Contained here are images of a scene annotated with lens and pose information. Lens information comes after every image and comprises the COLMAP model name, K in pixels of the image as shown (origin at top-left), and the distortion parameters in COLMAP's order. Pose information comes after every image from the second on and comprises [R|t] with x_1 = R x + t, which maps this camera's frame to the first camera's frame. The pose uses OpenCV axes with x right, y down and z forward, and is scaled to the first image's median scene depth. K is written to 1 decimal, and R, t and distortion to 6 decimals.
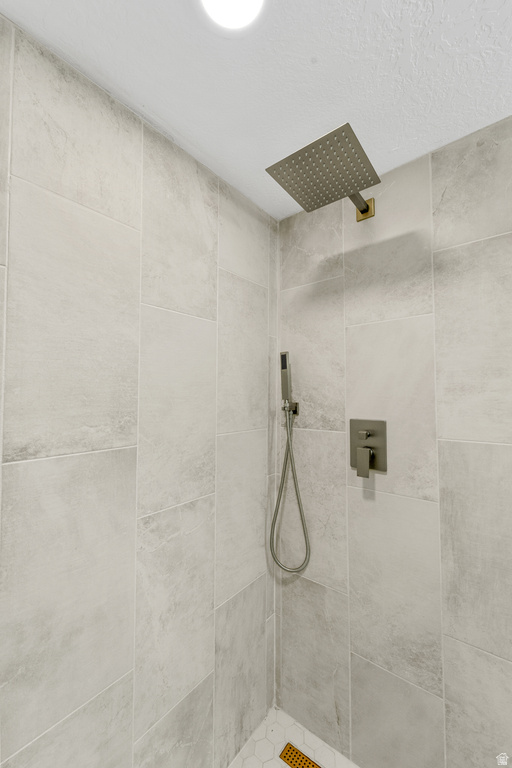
lens RADIAL K [[316.3, 0, 256.0], [0, 316.3, 384.0], [0, 0, 1]] dist [0.000109, -0.000459]
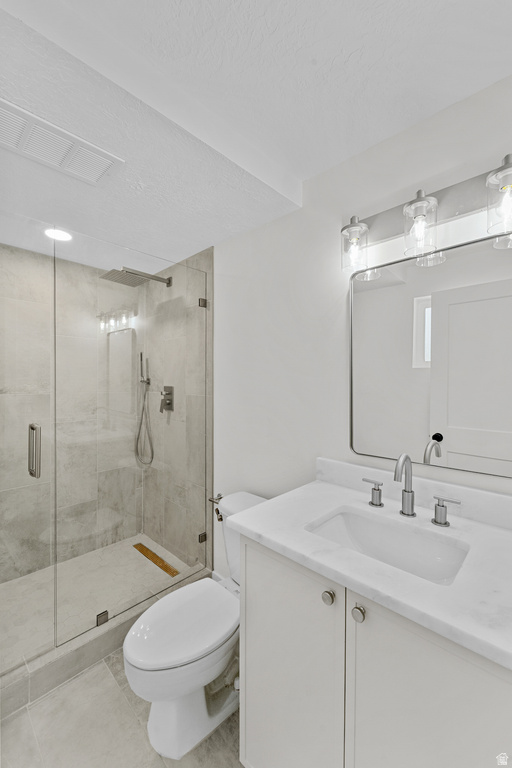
lens RADIAL K [[316.3, 0, 256.0], [0, 316.3, 384.0], [0, 0, 1]] dist [0.000109, -0.000459]
pose [[0.995965, 0.008815, -0.089311, 1.221051], [-0.004294, 0.998706, 0.050677, -0.009045], [0.089642, -0.050089, 0.994714, -1.105944]]
